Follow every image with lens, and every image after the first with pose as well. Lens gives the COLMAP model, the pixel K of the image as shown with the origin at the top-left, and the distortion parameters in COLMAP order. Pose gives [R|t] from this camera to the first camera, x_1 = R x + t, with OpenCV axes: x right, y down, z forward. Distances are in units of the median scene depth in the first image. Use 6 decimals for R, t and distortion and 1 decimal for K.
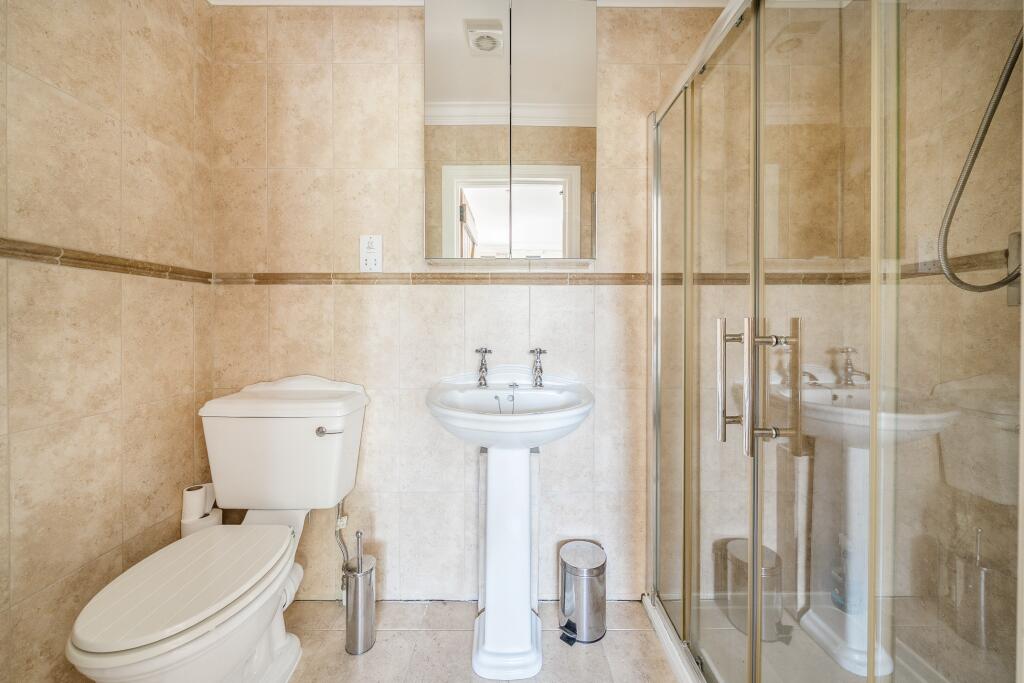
lens RADIAL K [[388.8, 0, 513.7], [0, 388.8, 336.7], [0, 0, 1]] dist [-0.001164, -0.000121]
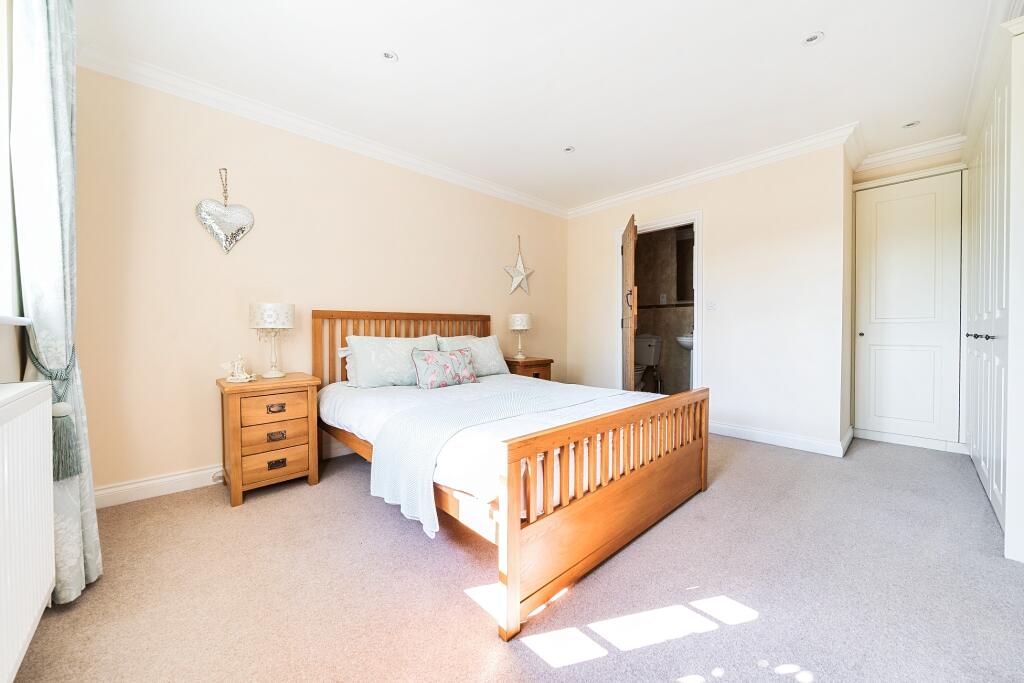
lens RADIAL K [[388.8, 0, 504.7], [0, 388.8, 337.1], [0, 0, 1]] dist [-0.001164, -0.000121]
pose [[0.692917, 0.008179, -0.720971, 1.202453], [0.002241, 0.999906, 0.013498, 0.082588], [0.721014, -0.010969, 0.692834, -2.530592]]
